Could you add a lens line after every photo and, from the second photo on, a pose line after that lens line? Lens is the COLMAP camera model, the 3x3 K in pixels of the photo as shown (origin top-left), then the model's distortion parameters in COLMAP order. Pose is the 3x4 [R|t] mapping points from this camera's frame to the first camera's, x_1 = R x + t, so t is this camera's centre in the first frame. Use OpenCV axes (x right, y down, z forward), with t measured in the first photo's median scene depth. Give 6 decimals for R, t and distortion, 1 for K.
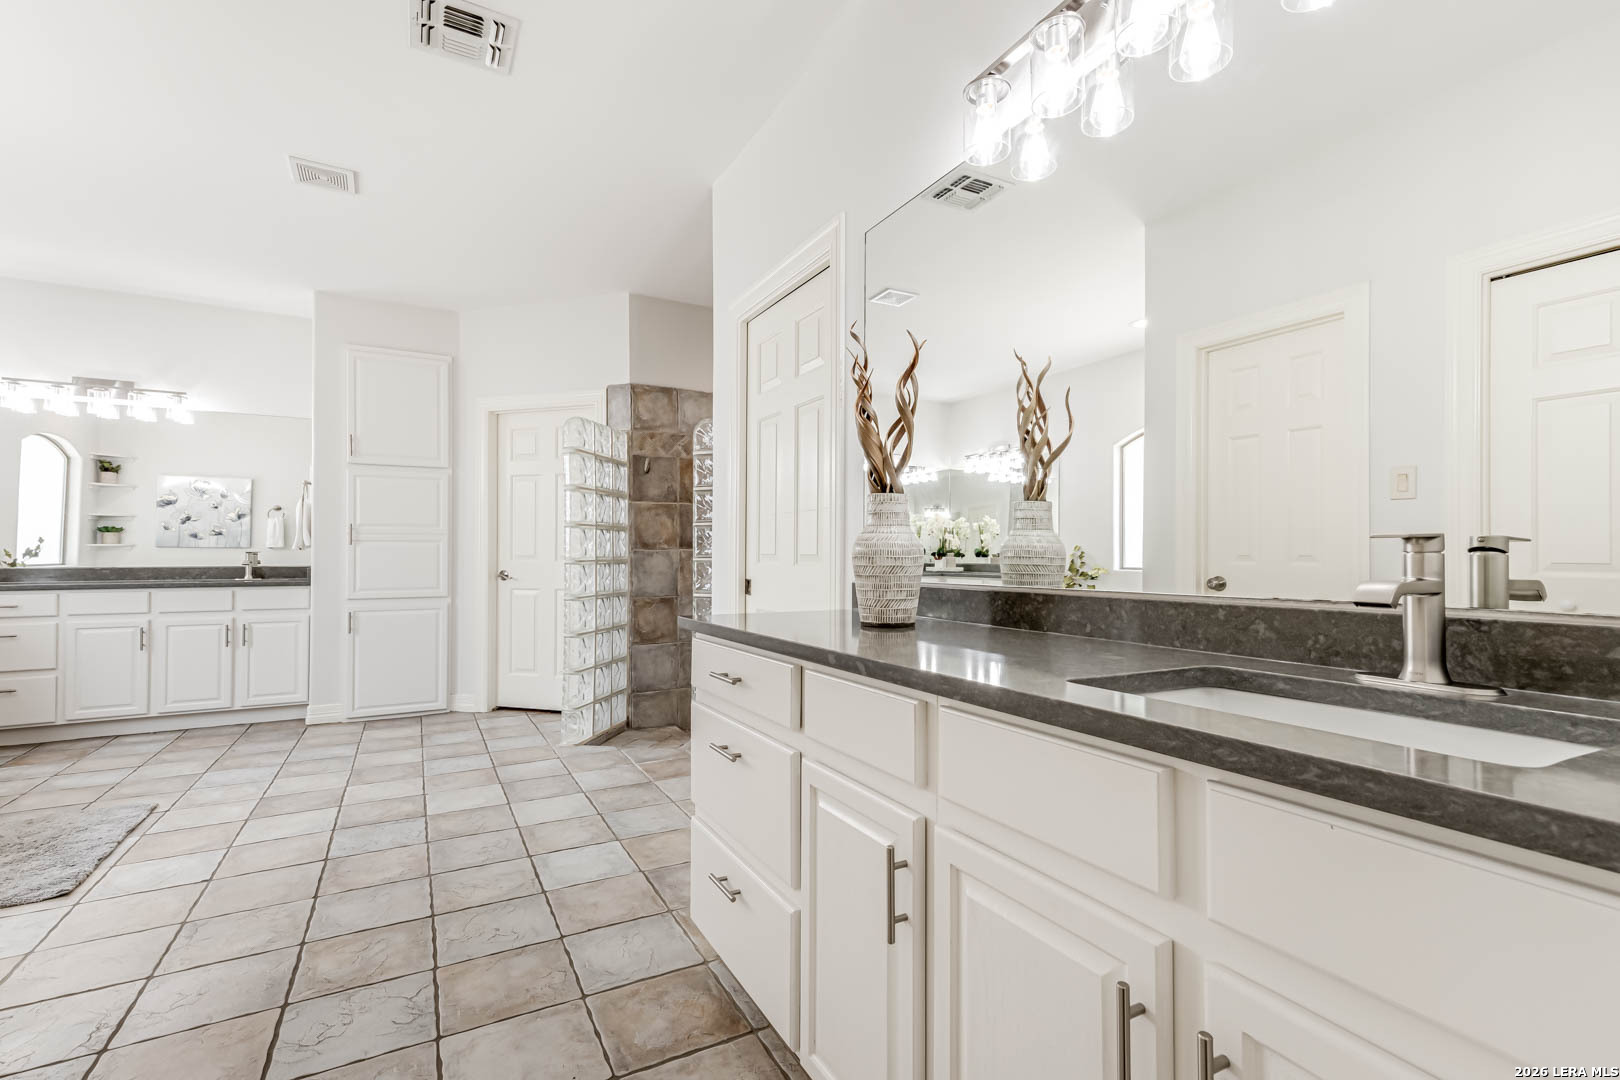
lens RADIAL K [[733.4, 0, 771.7], [0, 733.4, 562.2], [0, 0, 1]] dist [0.014888, -0.000285]
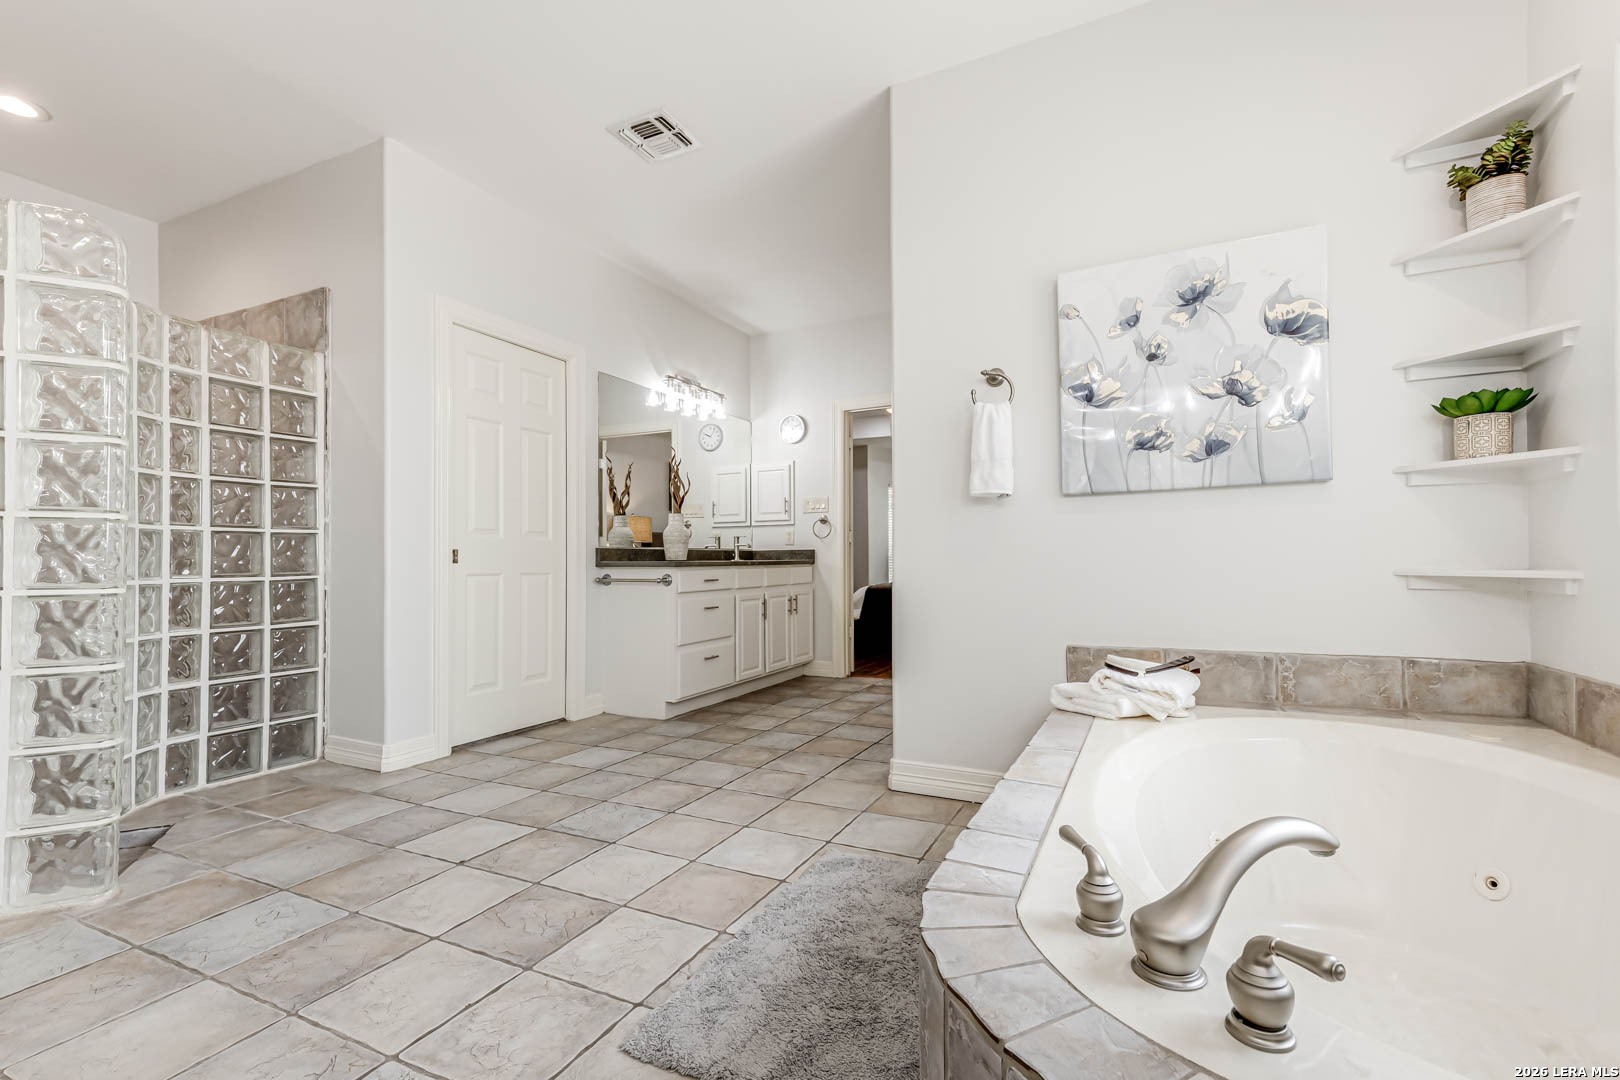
lens RADIAL K [[719.5, 0, 796.4], [0, 719.5, 551.6], [0, 0, 1]] dist [0.028416, -0.000032]
pose [[-0.576147, -0.000596, 0.817346, -1.509389], [-0.006253, 0.999974, -0.003679, 0.010341], [-0.817322, -0.007231, -0.576135, 1.389870]]
